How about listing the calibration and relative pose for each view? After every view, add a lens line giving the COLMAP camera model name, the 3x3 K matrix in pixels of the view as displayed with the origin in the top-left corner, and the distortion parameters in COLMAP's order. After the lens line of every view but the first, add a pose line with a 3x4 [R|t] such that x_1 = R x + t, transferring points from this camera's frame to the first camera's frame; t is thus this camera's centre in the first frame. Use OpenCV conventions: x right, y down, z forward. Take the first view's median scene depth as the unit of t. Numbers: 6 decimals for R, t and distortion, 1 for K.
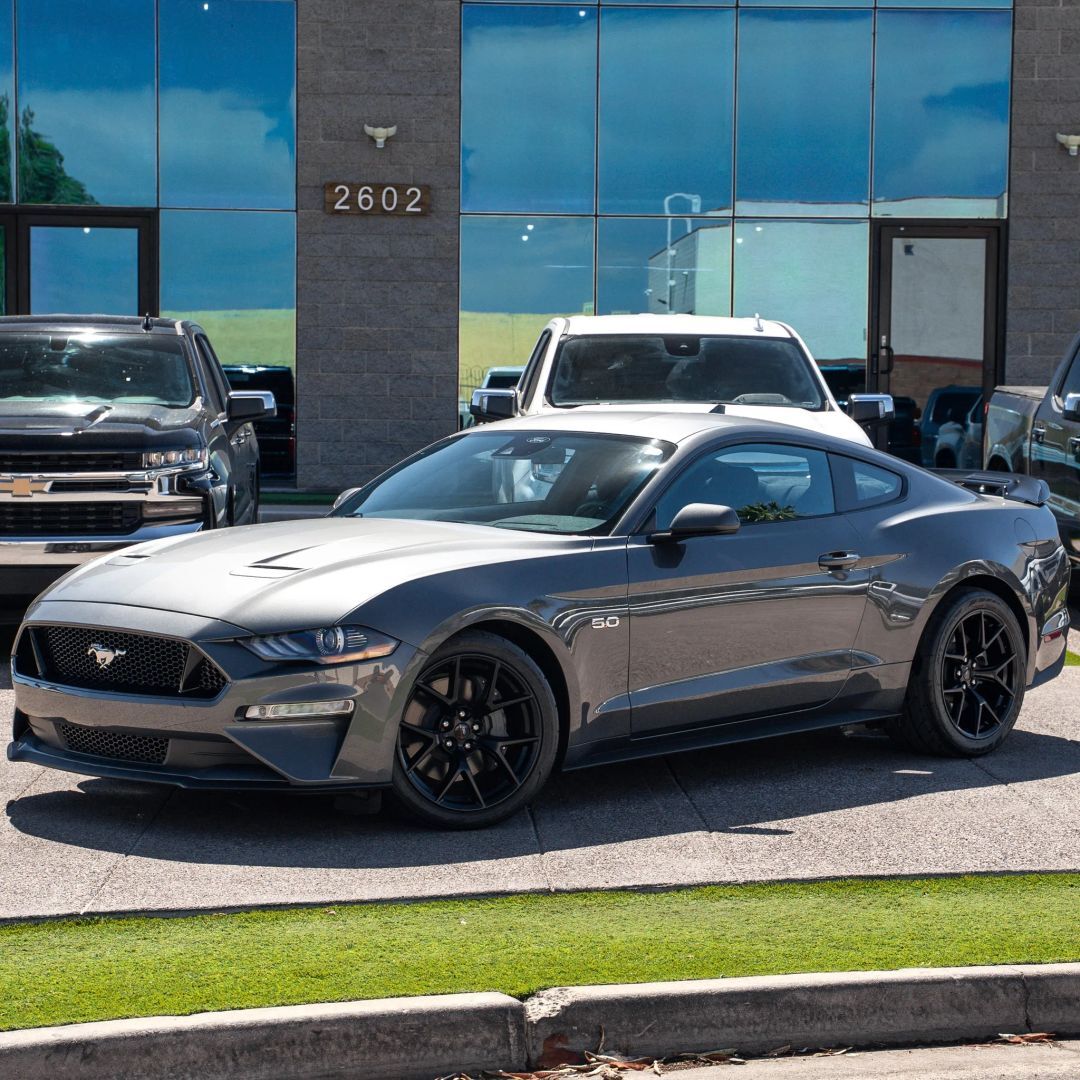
lens RADIAL K [[3116.8, 0, 529.0], [0, 3116.8, 560.1], [0, 0, 1]] dist [0.219661, 0.000000]
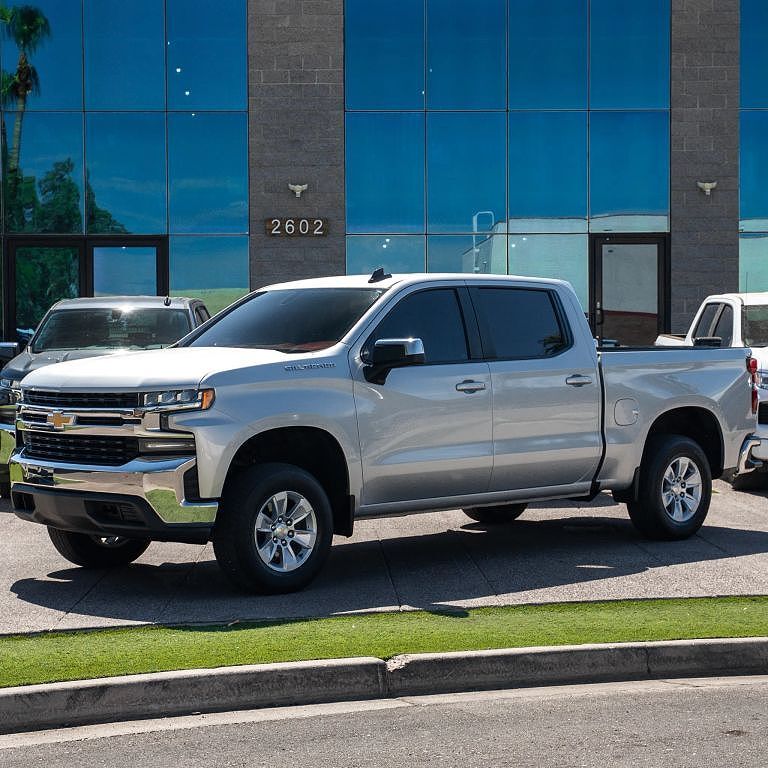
lens RADIAL K [[2083.4, 0, 356.6], [0, 2083.4, 368.2], [0, 0, 1]] dist [0.159729, 0.000000]
pose [[0.999713, -0.016265, -0.017590, 0.002534], [0.015616, 0.999213, -0.036464, 0.002746], [0.018170, 0.036179, 0.999180, -0.126508]]
